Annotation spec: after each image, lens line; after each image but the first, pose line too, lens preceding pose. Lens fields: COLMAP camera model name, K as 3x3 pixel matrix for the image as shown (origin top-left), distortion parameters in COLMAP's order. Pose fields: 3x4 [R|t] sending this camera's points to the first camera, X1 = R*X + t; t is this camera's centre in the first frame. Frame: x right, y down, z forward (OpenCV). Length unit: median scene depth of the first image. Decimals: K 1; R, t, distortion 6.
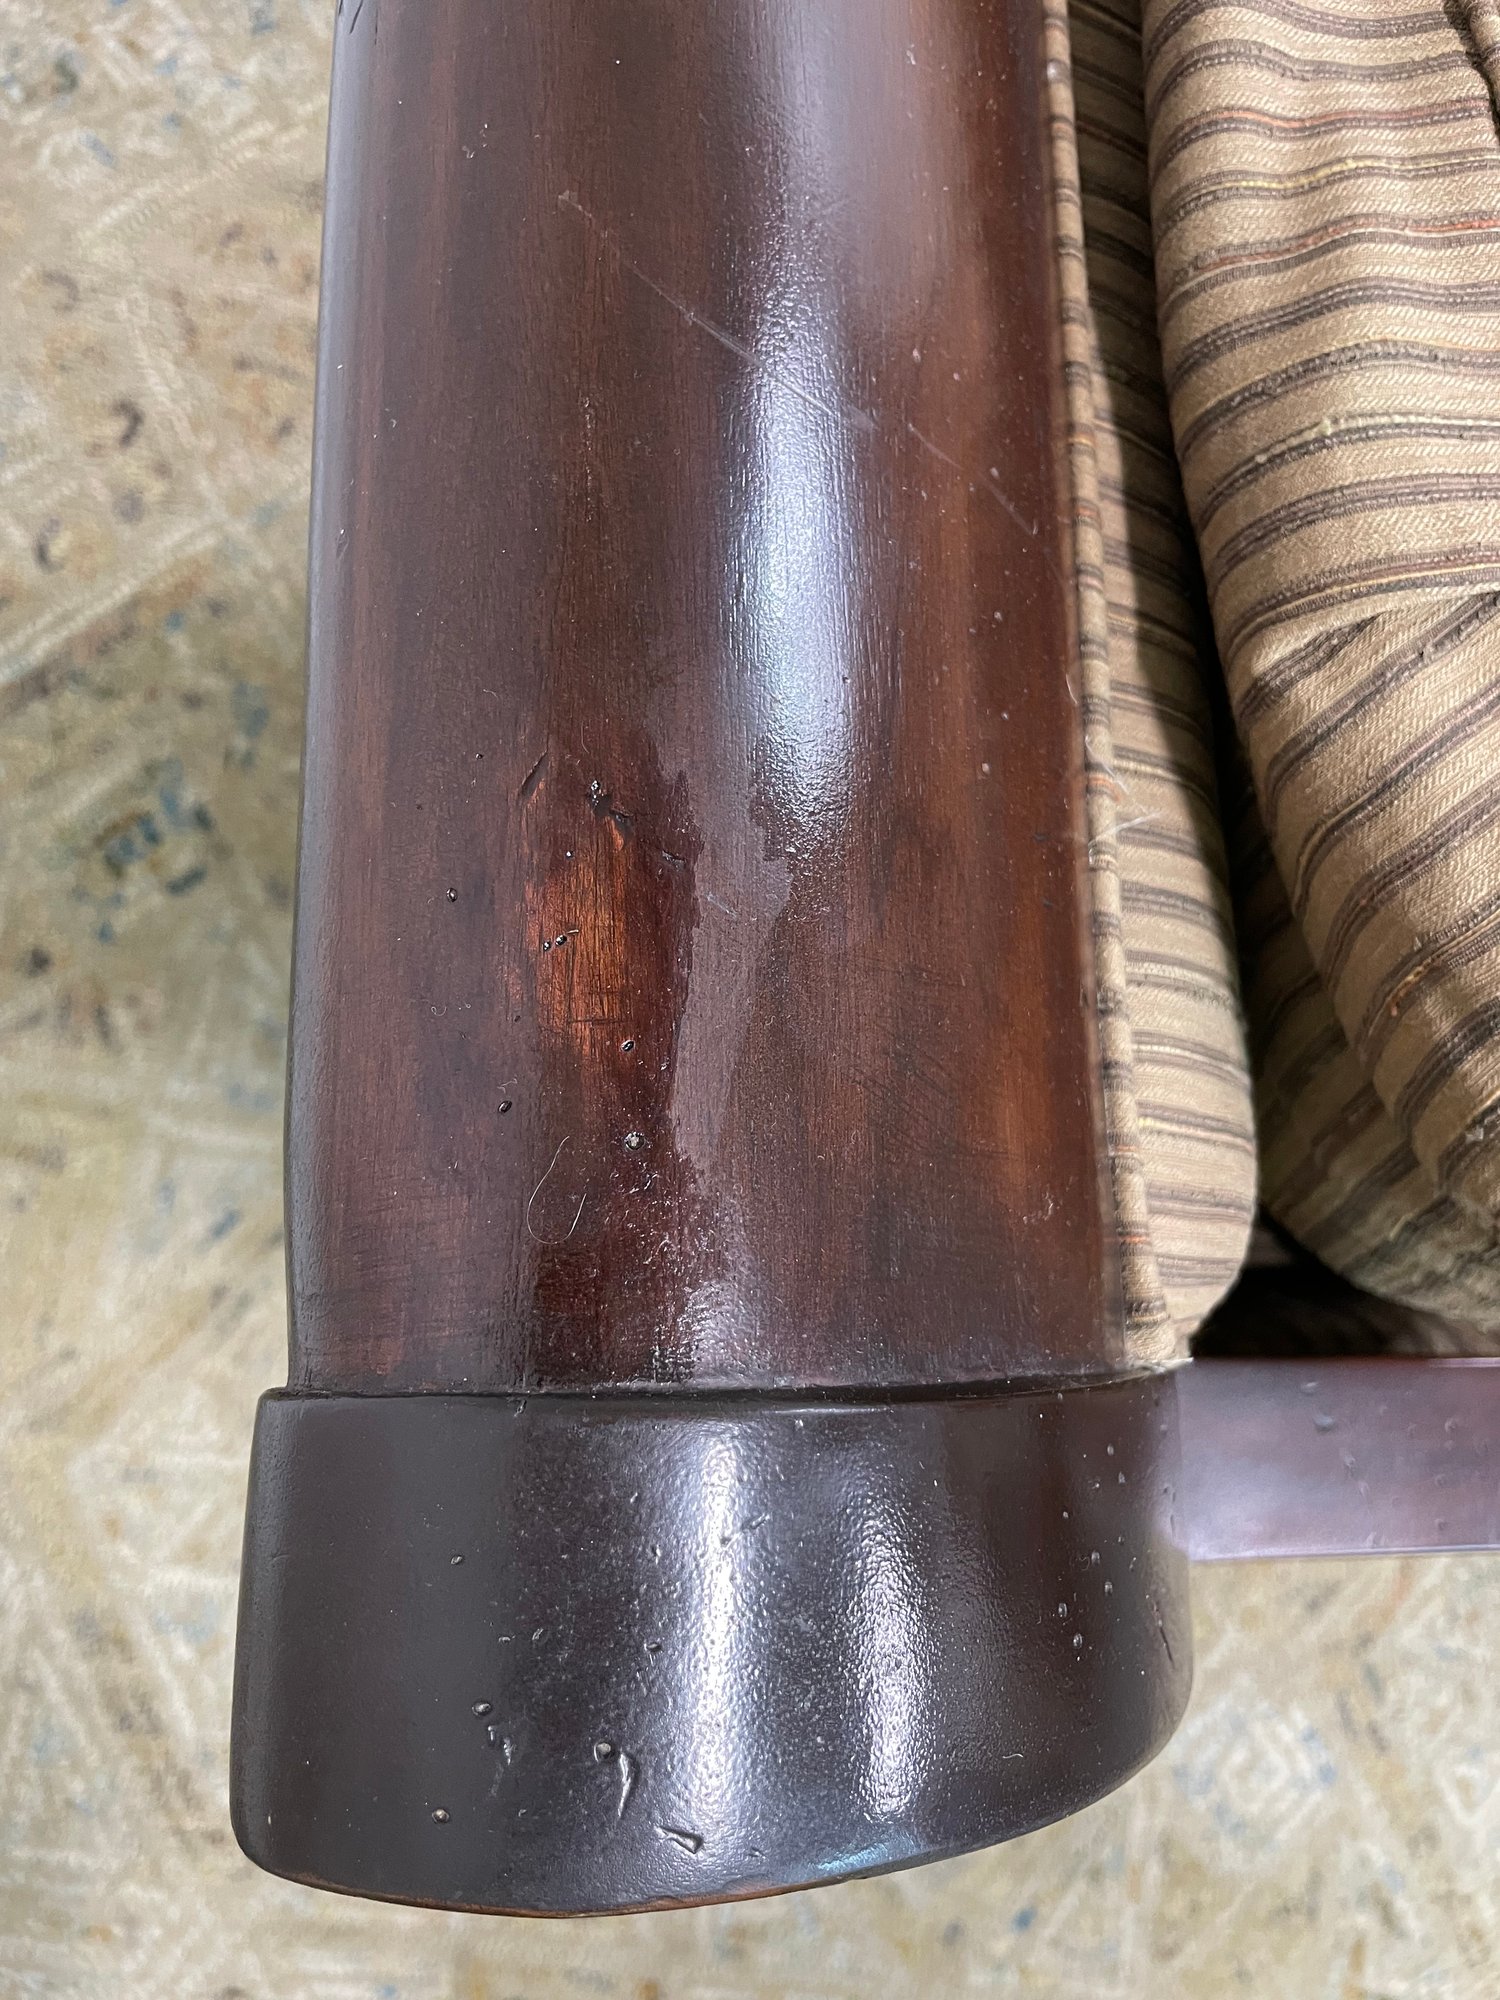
lens RADIAL K [[1526.3, 0, 753.8], [0, 1526.3, 990.9], [0, 0, 1]] dist [0.082039, -0.116796]
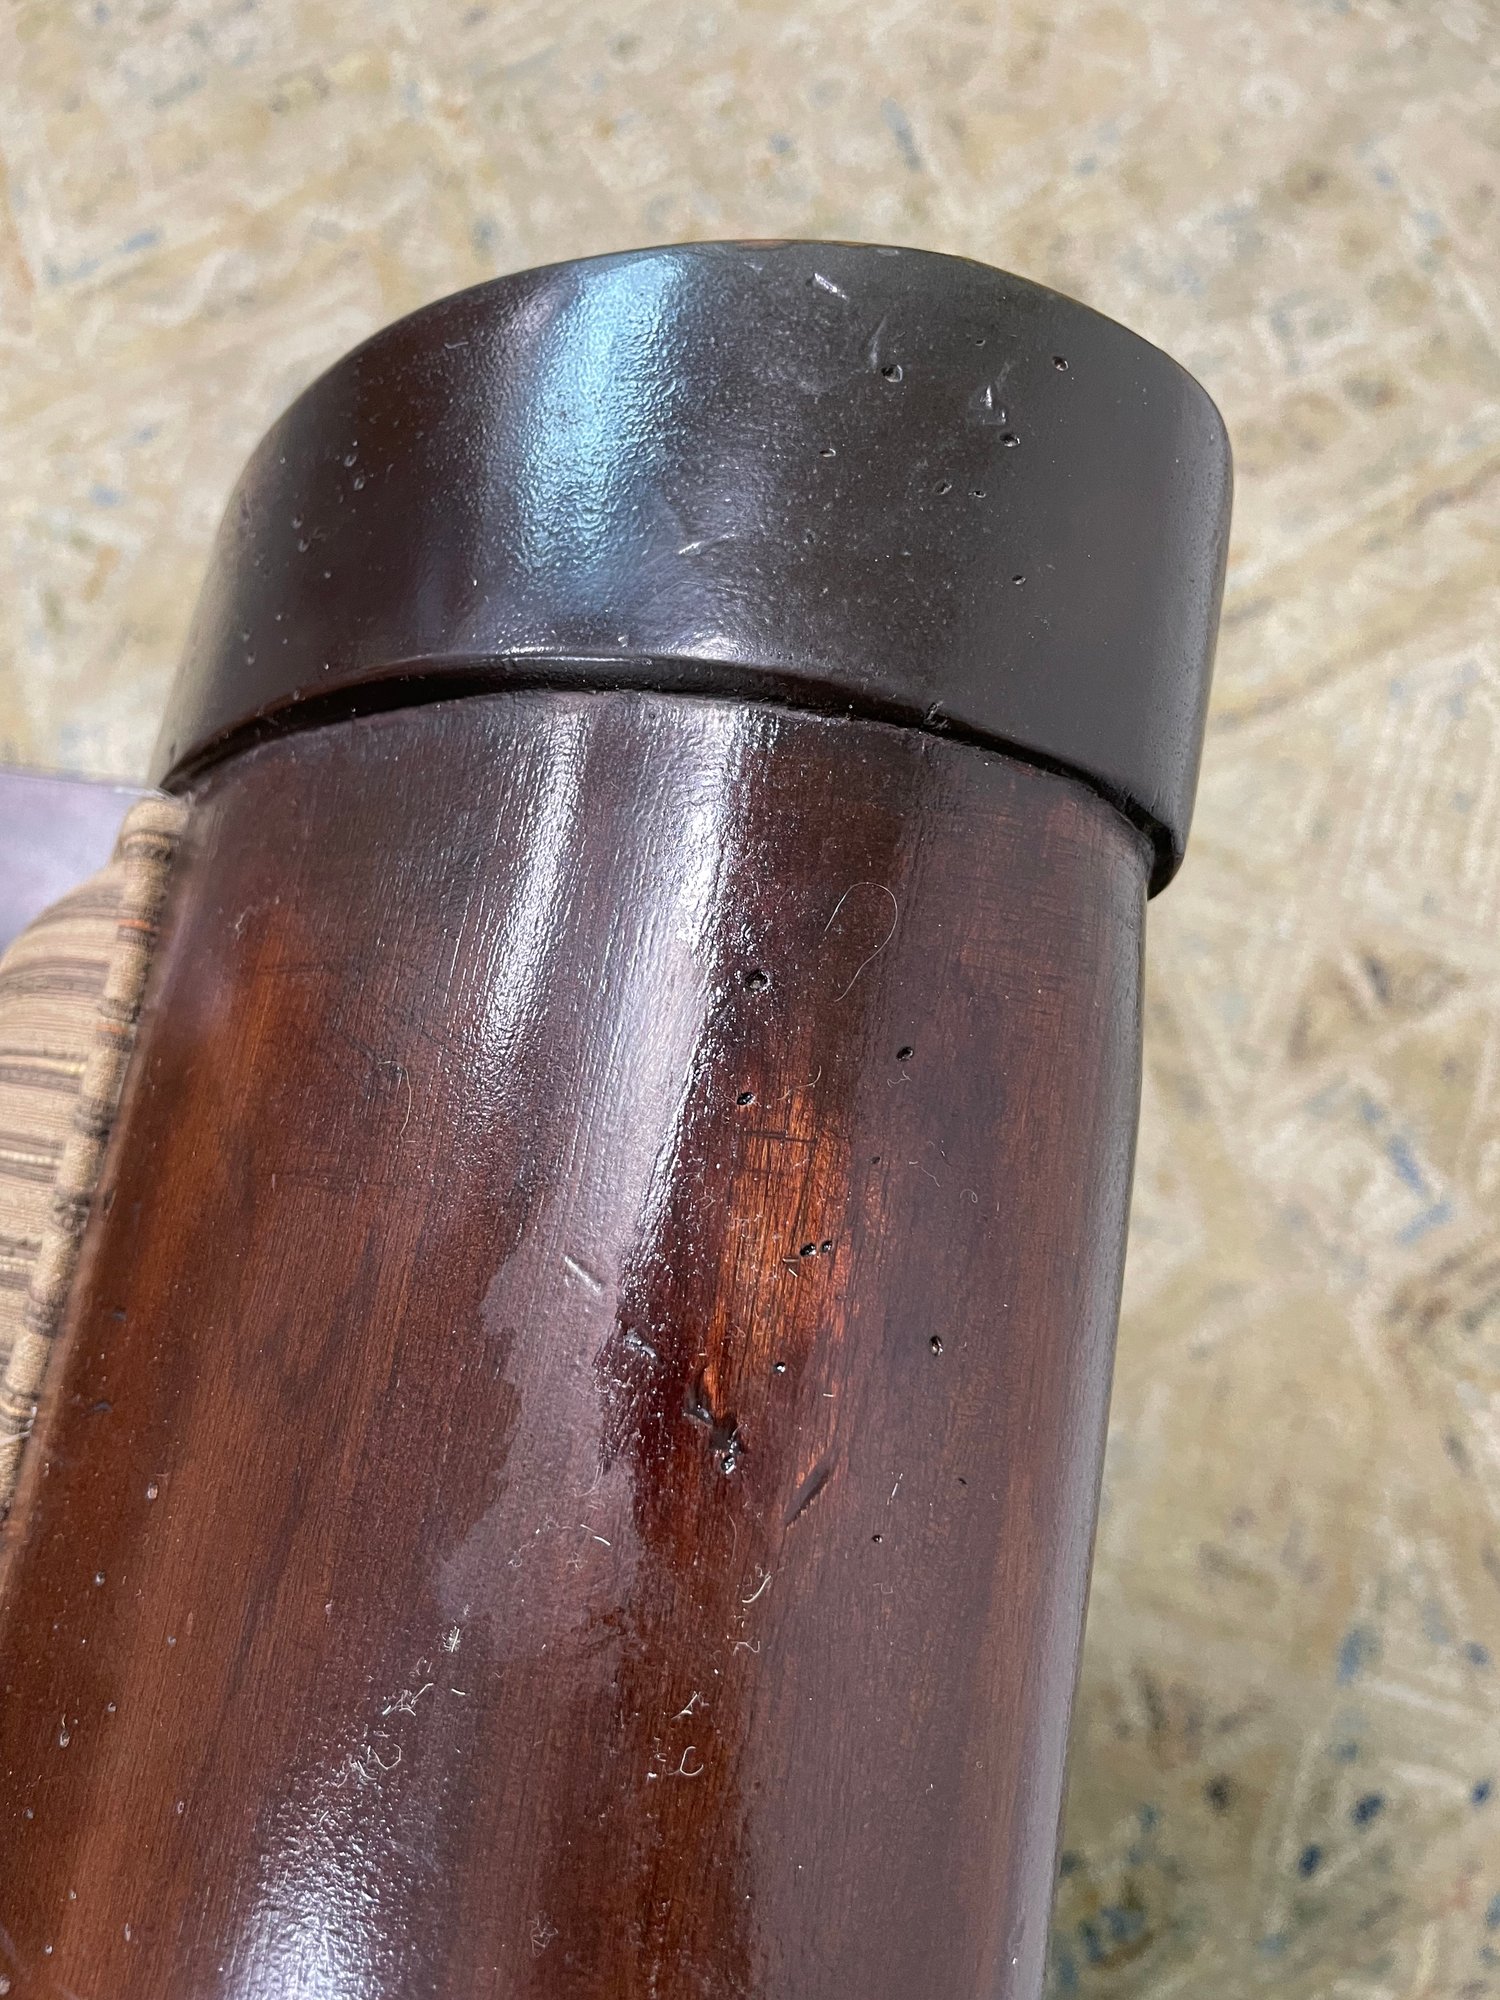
lens RADIAL K [[1575.9, 0, 750.0], [0, 1575.9, 1000.0], [0, 0, 1]] dist [0.001594, -0.006390]
pose [[-0.971673, -0.210543, -0.107346, 0.008545], [0.146934, -0.893964, 0.423365, -0.182857], [-0.185100, 0.395600, 0.899577, 0.180069]]
